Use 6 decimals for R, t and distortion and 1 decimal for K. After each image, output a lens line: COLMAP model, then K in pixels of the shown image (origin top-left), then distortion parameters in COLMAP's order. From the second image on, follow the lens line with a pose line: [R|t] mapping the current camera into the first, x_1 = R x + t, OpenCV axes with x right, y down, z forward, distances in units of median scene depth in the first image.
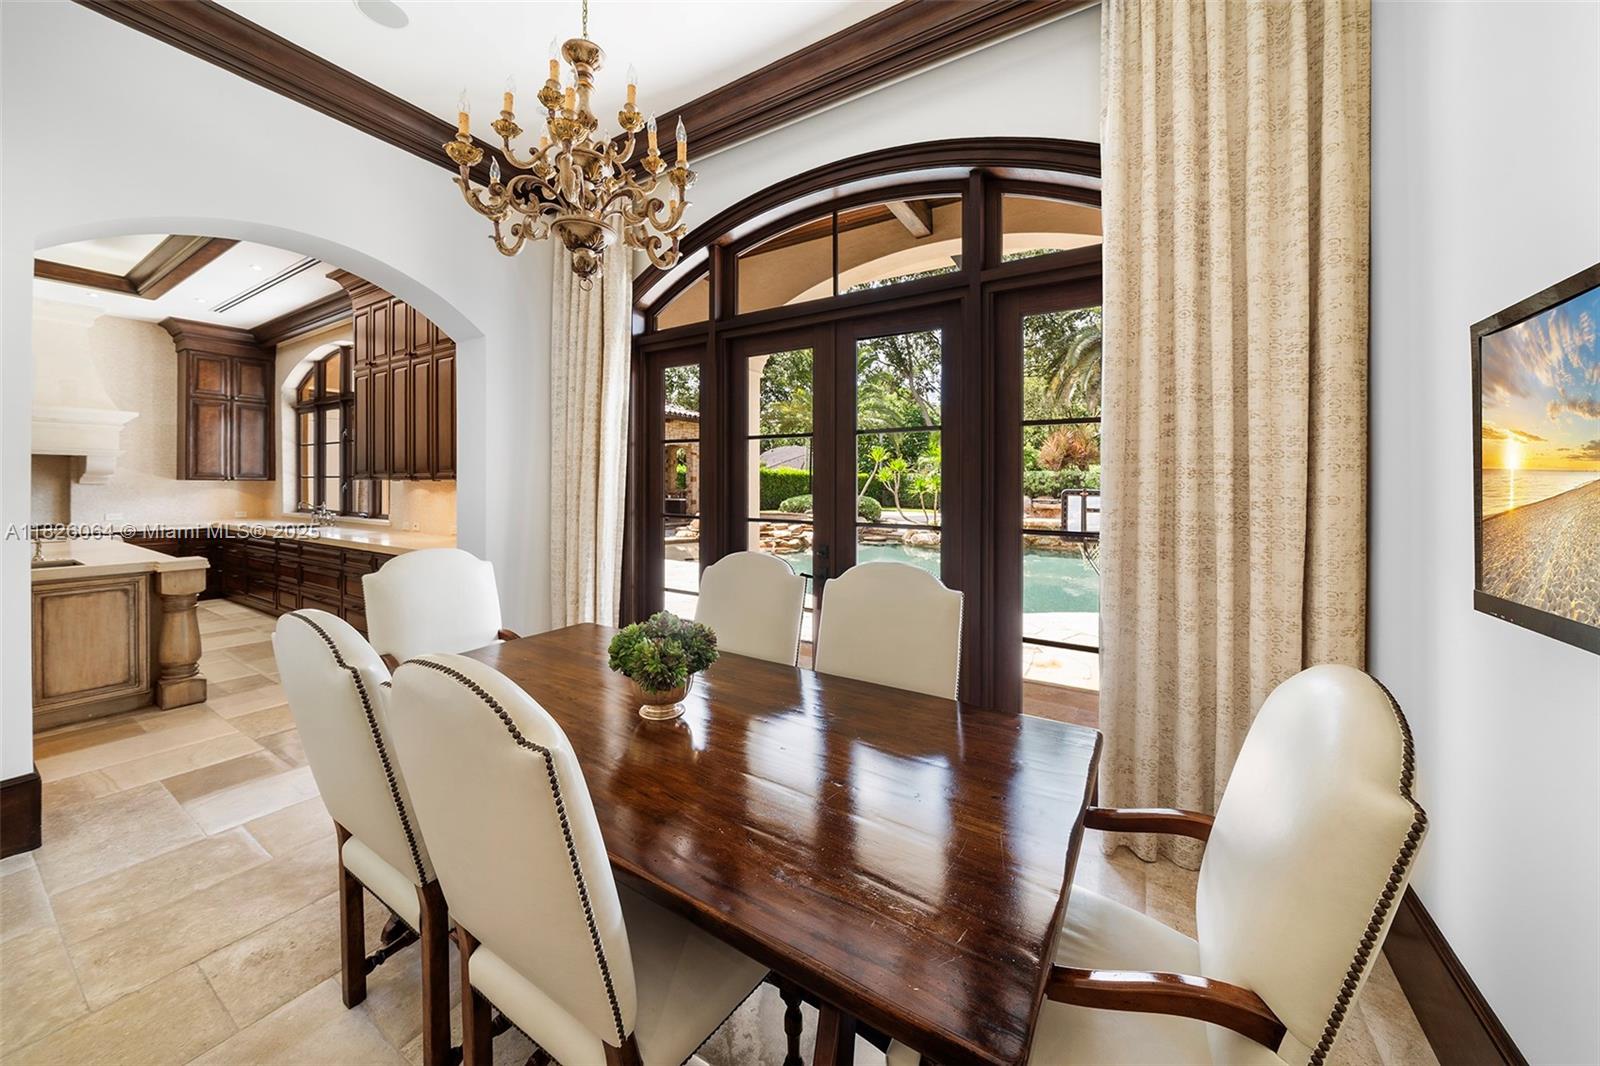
lens RADIAL K [[571.7, 0, 789.9], [0, 571.7, 482.2], [0, 0, 1]] dist [-0.000673, -0.000120]
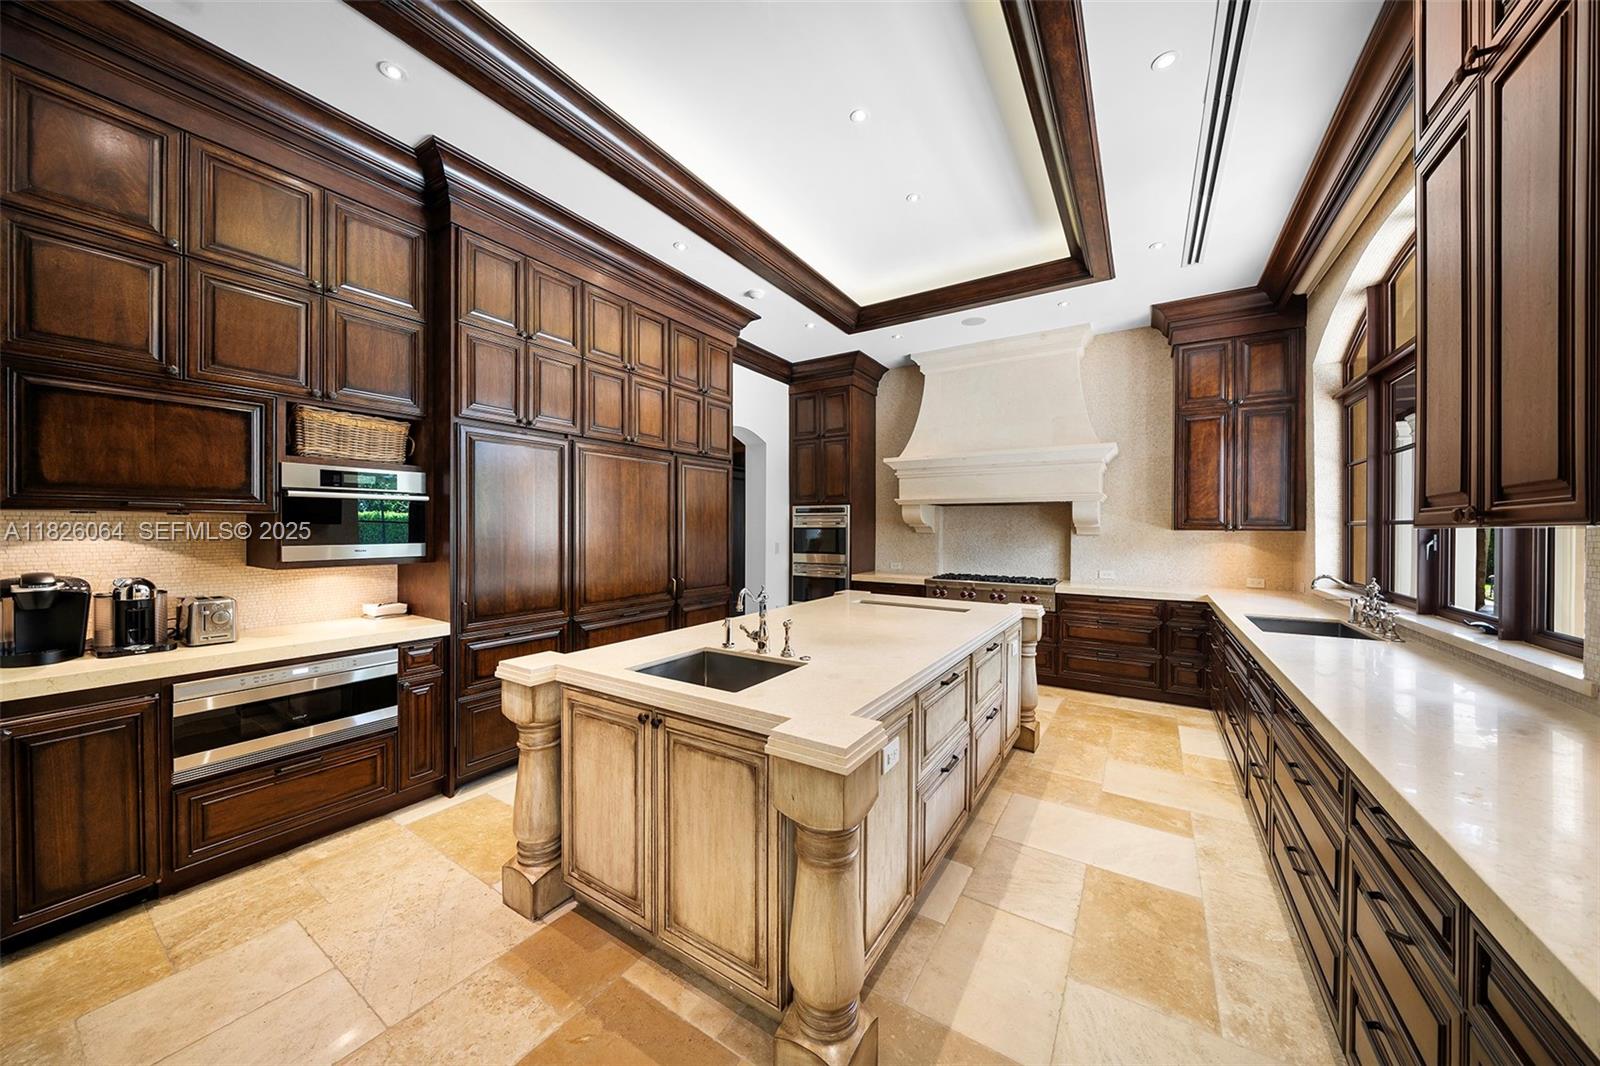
lens RADIAL K [[538.0, 0, 800.0], [0, 538.0, 533.0], [0, 0, 1]] dist [-0.000309, -0.000001]
pose [[-0.012590, 0.005229, -0.999907, -0.368331], [-0.004984, 0.999974, 0.005292, -0.001082], [0.999908, 0.005050, -0.012564, 0.524756]]
